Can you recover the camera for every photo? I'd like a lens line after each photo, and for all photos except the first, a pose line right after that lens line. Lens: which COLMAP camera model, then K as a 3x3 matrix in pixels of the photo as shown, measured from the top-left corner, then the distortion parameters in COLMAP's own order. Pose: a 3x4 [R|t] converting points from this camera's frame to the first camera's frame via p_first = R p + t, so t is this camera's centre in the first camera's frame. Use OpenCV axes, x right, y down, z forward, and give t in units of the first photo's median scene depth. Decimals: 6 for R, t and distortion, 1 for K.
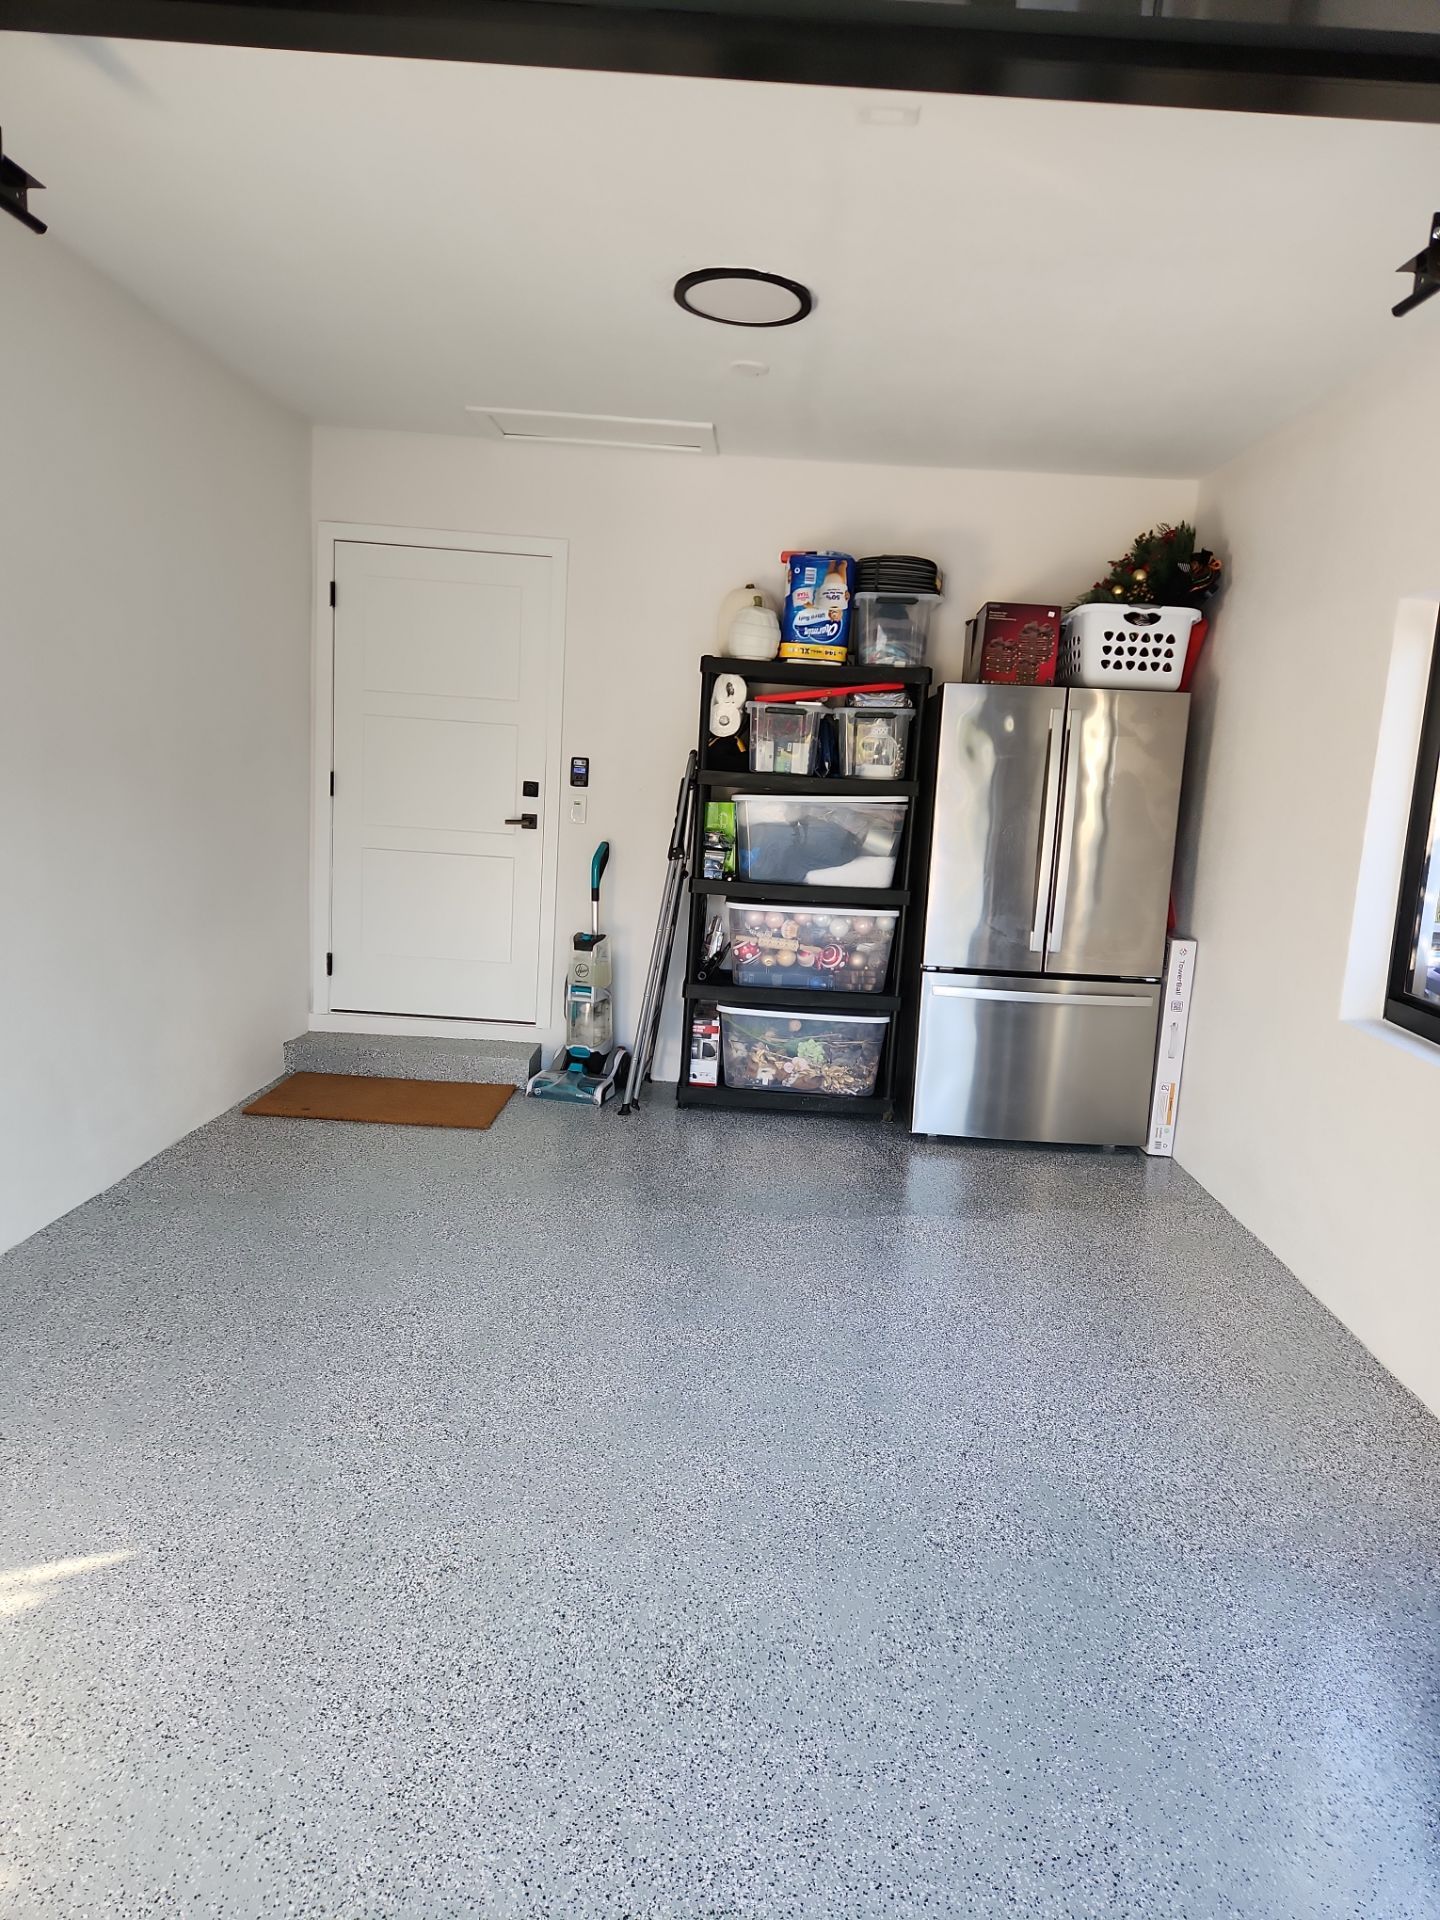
lens RADIAL K [[1250.0, 0, 750.2], [0, 1250.0, 956.5], [0, 0, 1]] dist [0.040911, -0.022303]
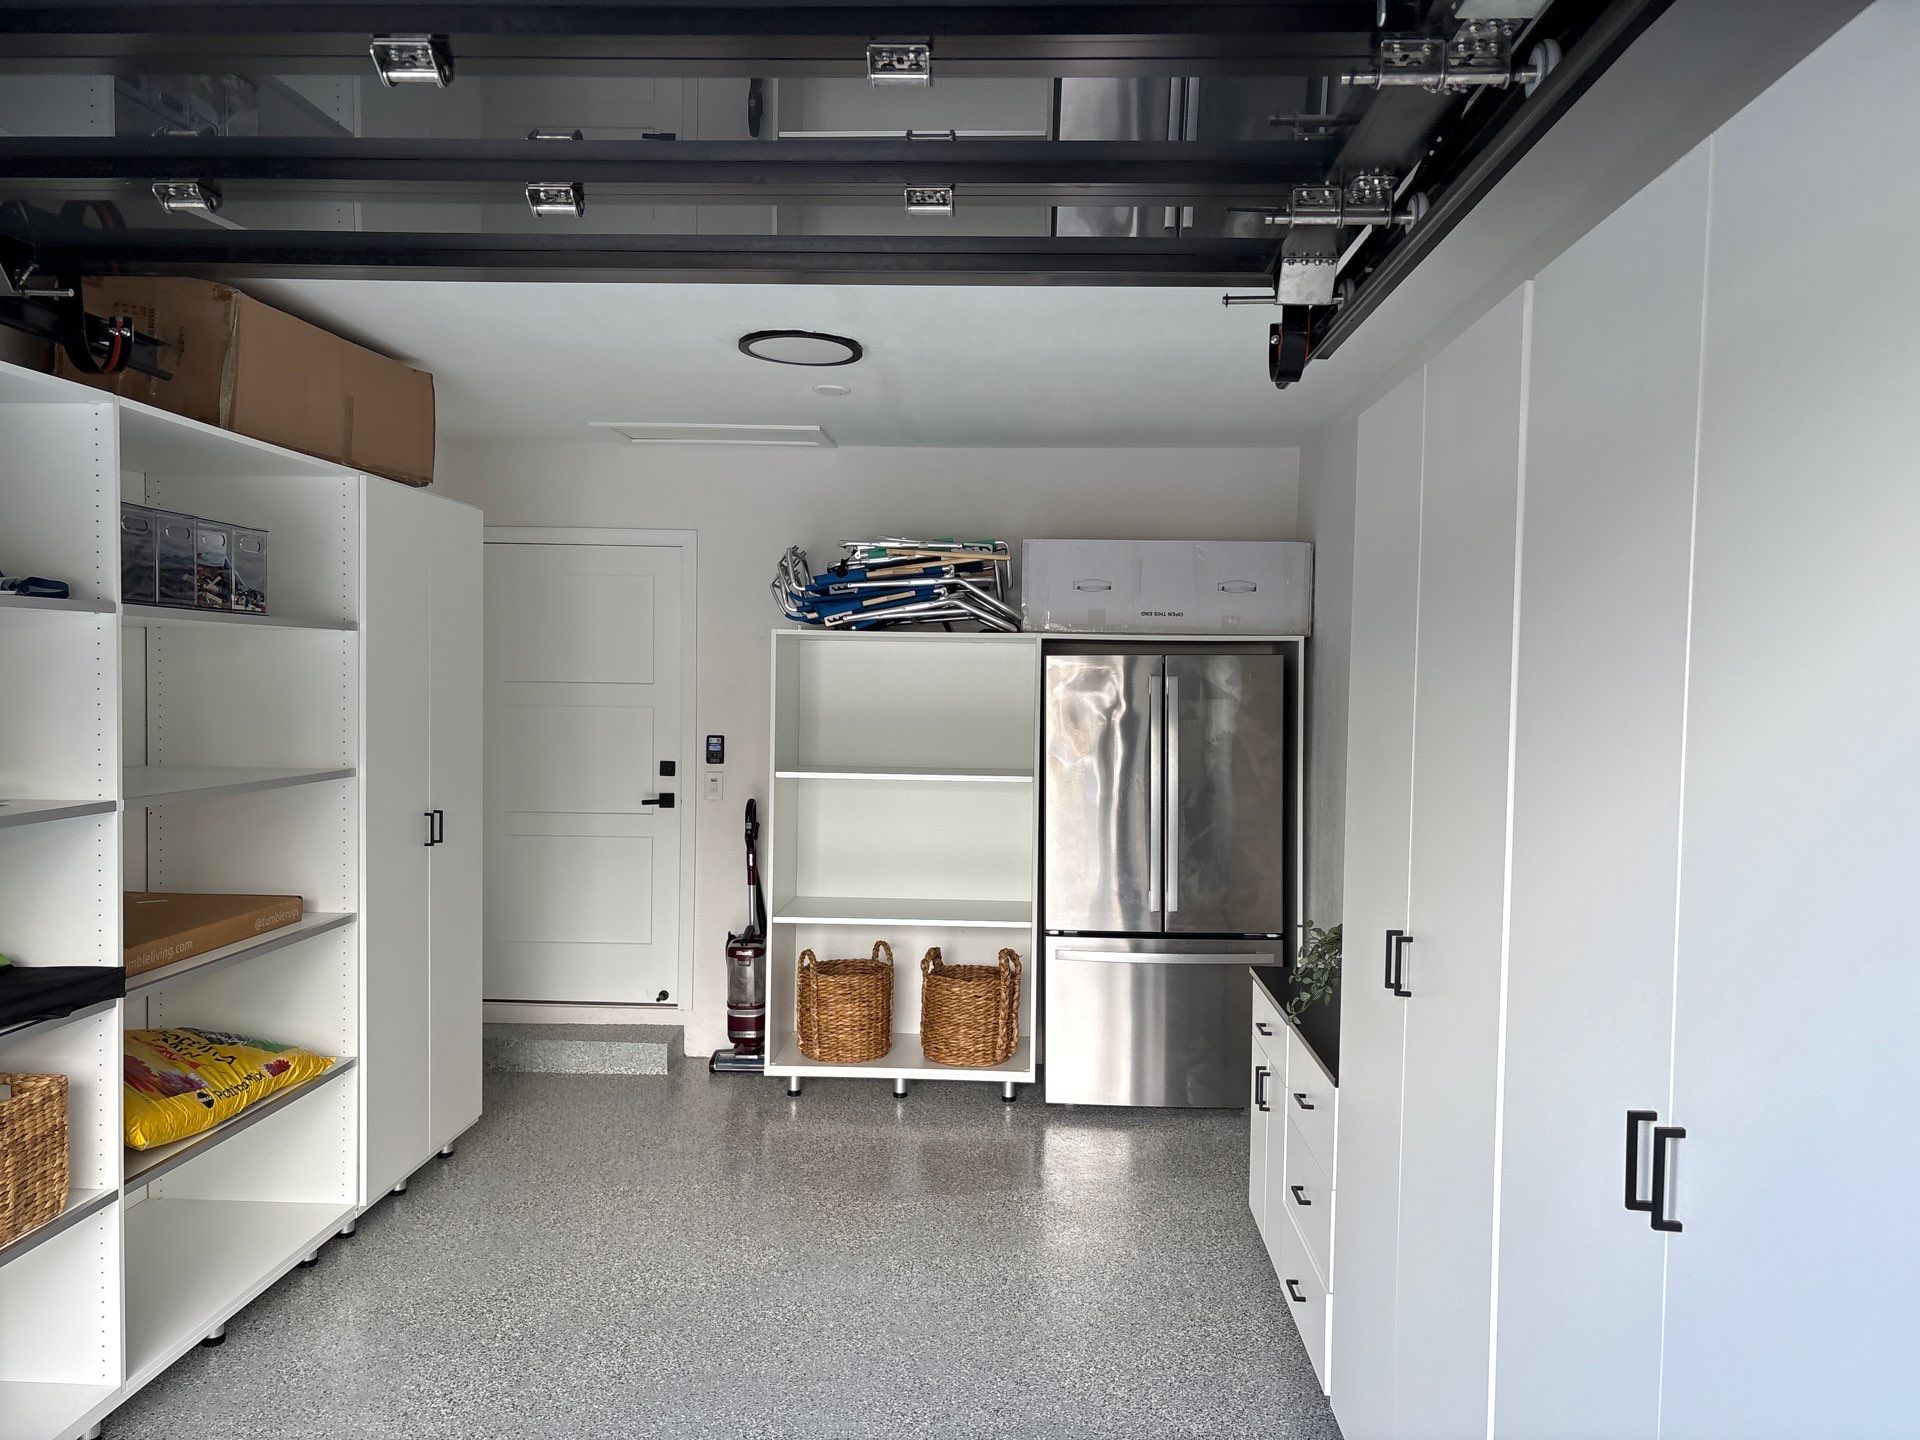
lens RADIAL K [[1422.8, 0, 968.9], [0, 1422.8, 724.1], [0, 0, 1]] dist [0.026025, -0.023295]
pose [[0.998421, -0.047737, -0.029596, 0.165143], [0.043633, 0.991007, -0.126496, -0.021924], [0.035368, 0.125005, 0.991525, -0.212858]]
